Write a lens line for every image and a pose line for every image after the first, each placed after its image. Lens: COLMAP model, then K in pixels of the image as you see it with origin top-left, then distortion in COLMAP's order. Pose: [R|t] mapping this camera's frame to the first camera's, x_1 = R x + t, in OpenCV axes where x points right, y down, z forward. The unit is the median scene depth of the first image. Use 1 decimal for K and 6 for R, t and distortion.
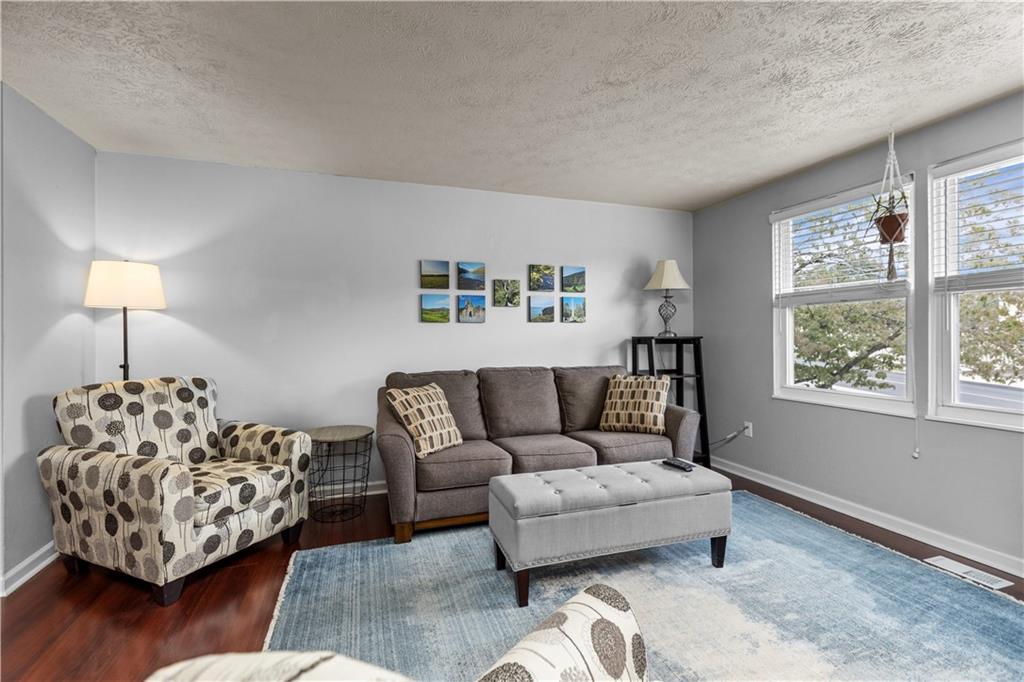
lens RADIAL K [[467.9, 0, 516.4], [0, 467.9, 341.7], [0, 0, 1]] dist [0.006425, -0.001260]
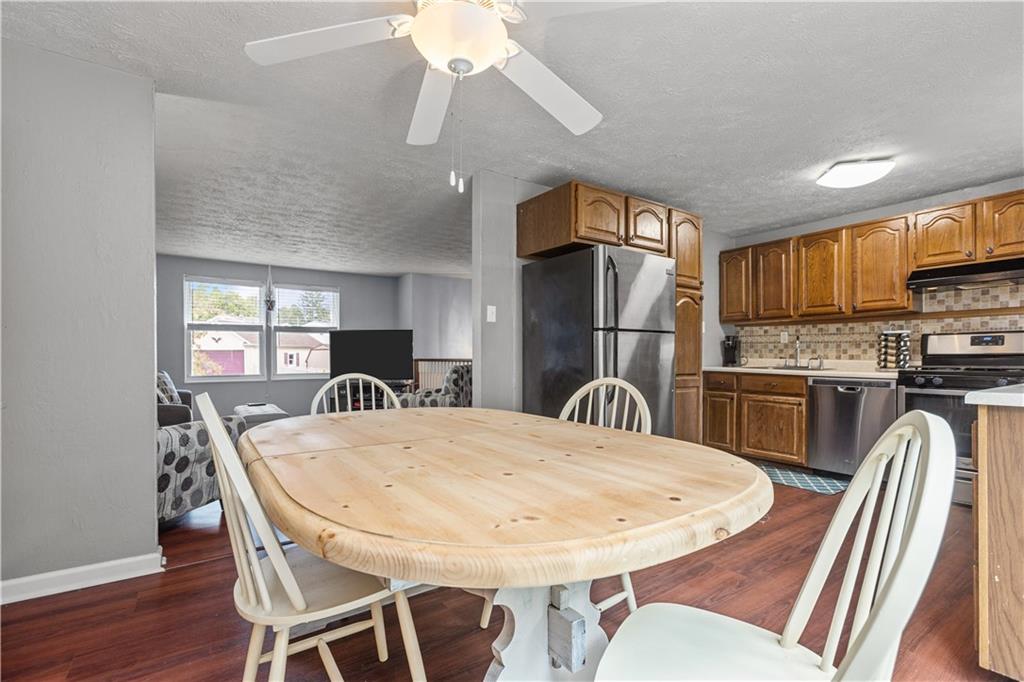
lens RADIAL K [[467.9, 0, 515.2], [0, 467.9, 360.5], [0, 0, 1]] dist [0.006425, -0.001260]
pose [[-0.267702, 0.000727, 0.963501, -1.368369], [0.013655, 0.999902, 0.003040, 0.045288], [-0.963405, 0.013971, -0.267686, 0.292502]]
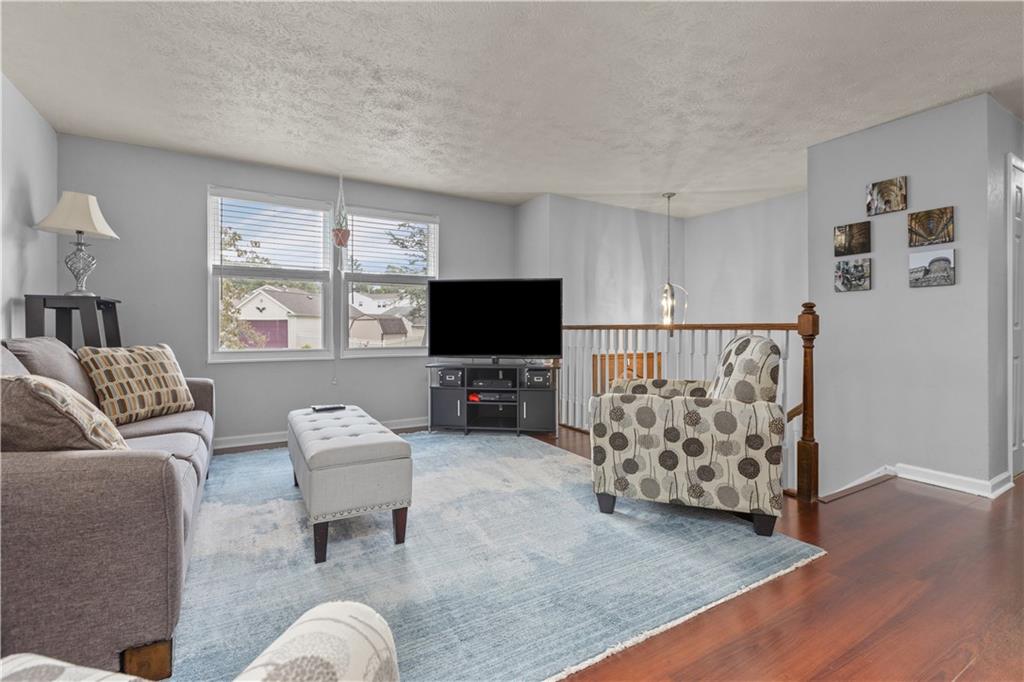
lens RADIAL K [[467.9, 0, 511.1], [0, 467.9, 330.4], [0, 0, 1]] dist [0.006425, -0.001260]
pose [[-0.193188, 0.003941, 0.981154, -0.580759], [0.009069, 0.999956, -0.002230, 0.052350], [-0.981120, 0.008467, -0.193215, 0.526978]]
